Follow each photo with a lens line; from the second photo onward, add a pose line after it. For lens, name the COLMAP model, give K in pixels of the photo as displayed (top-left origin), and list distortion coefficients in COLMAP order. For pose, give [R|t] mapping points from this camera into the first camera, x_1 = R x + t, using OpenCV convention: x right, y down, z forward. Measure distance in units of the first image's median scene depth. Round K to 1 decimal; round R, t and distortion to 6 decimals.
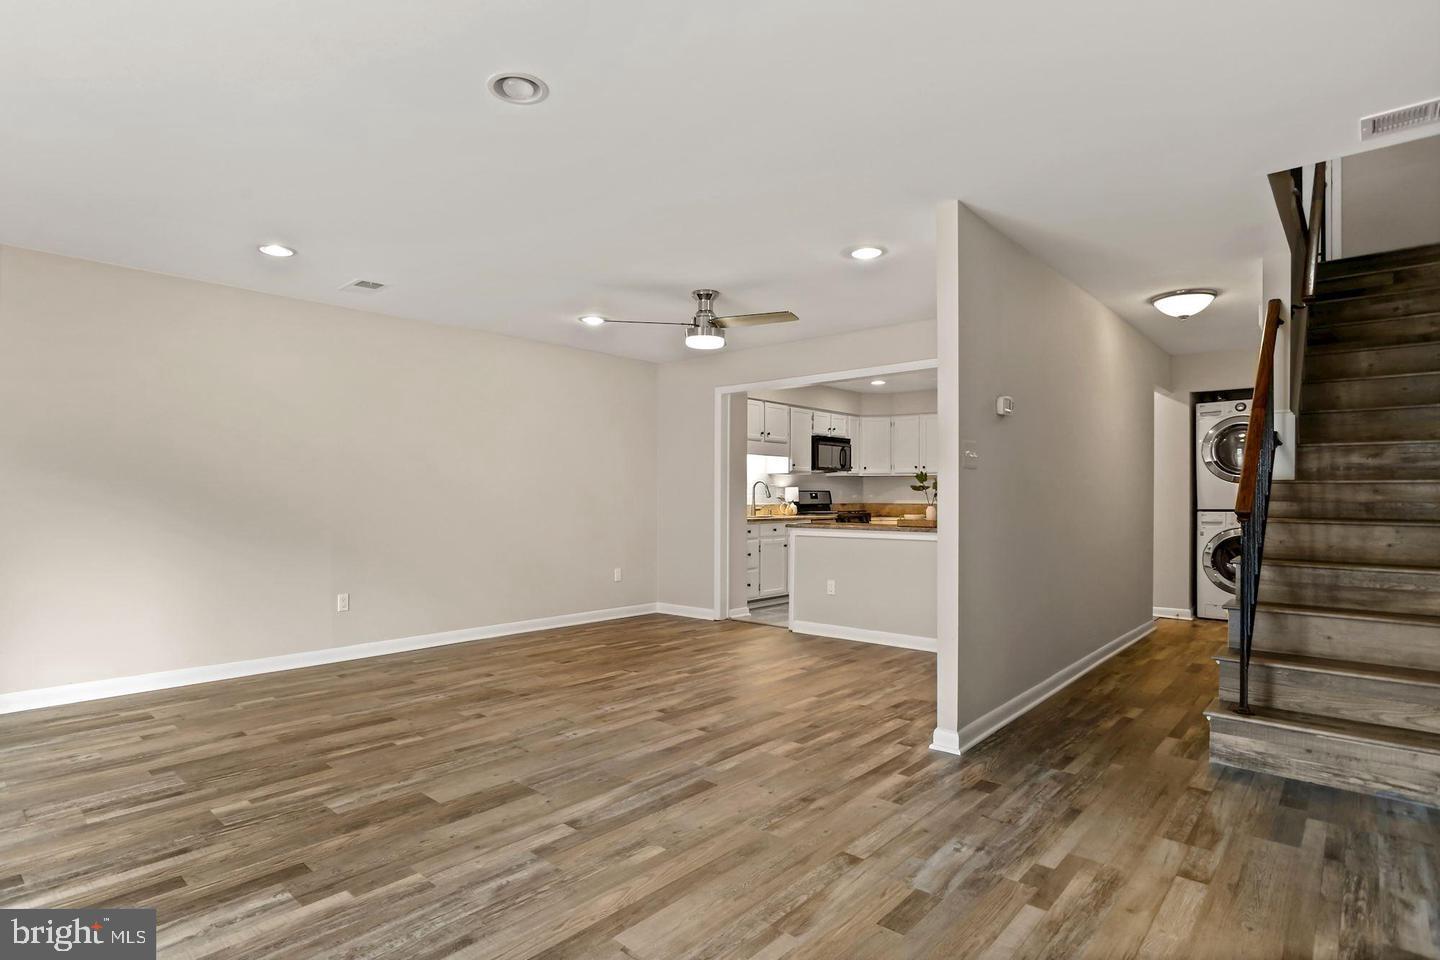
lens RADIAL K [[689.7, 0, 761.8], [0, 689.7, 488.8], [0, 0, 1]] dist [-0.038785, 0.014237]
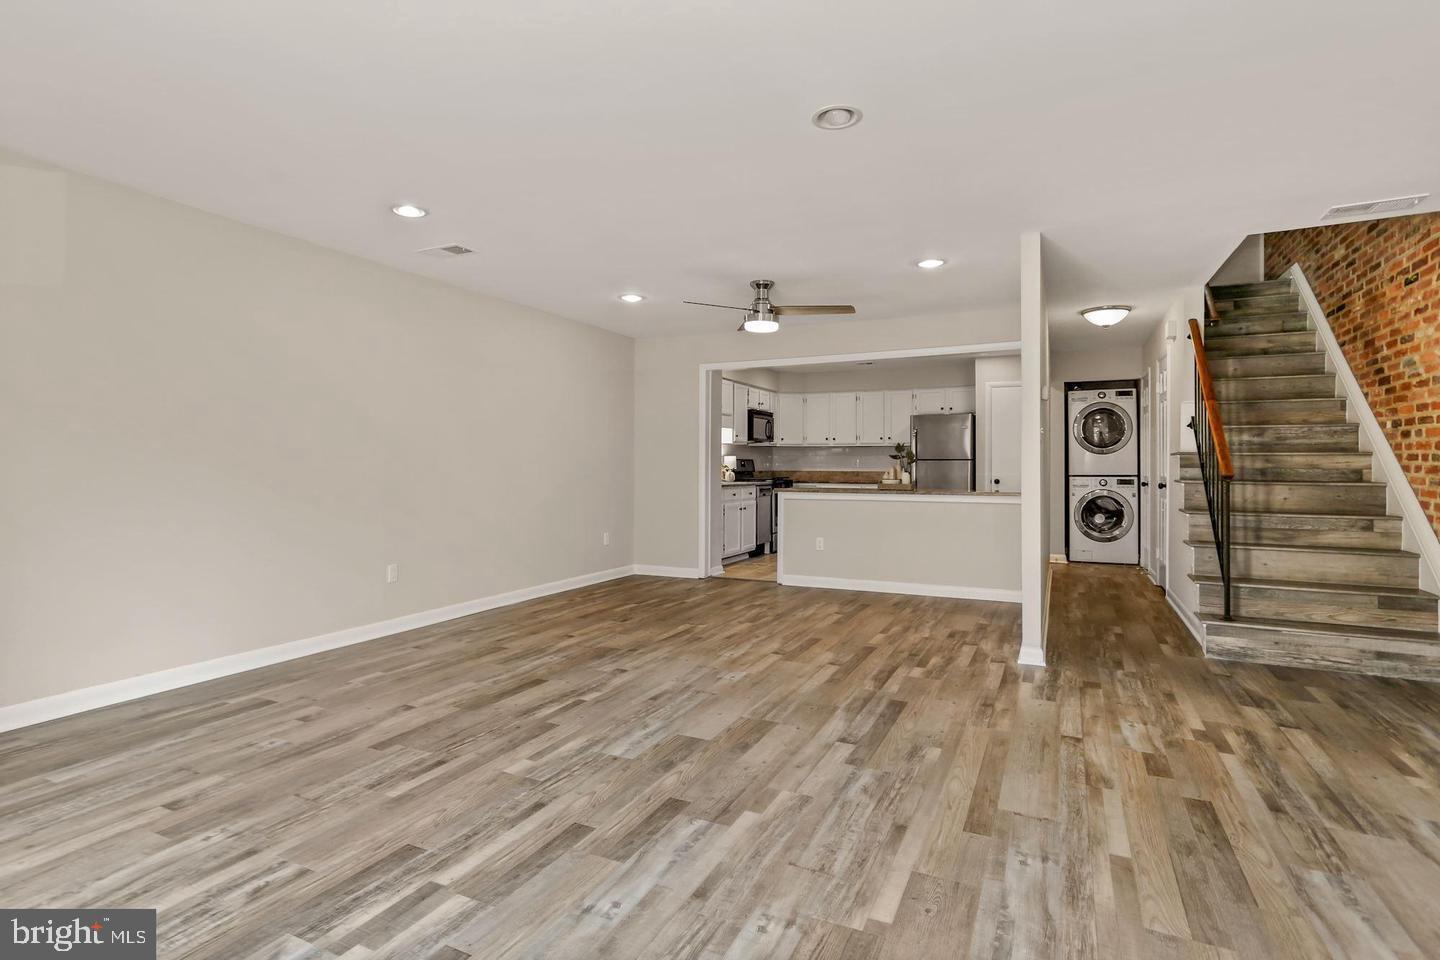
lens RADIAL K [[663.9, 0, 723.2], [0, 663.9, 450.8], [0, 0, 1]] dist [-0.006003, 0.000590]
pose [[0.965973, 0.007035, 0.258549, -0.611224], [-0.004285, 0.999928, -0.011200, 0.003392], [-0.258609, 0.009711, 0.965933, -0.043762]]
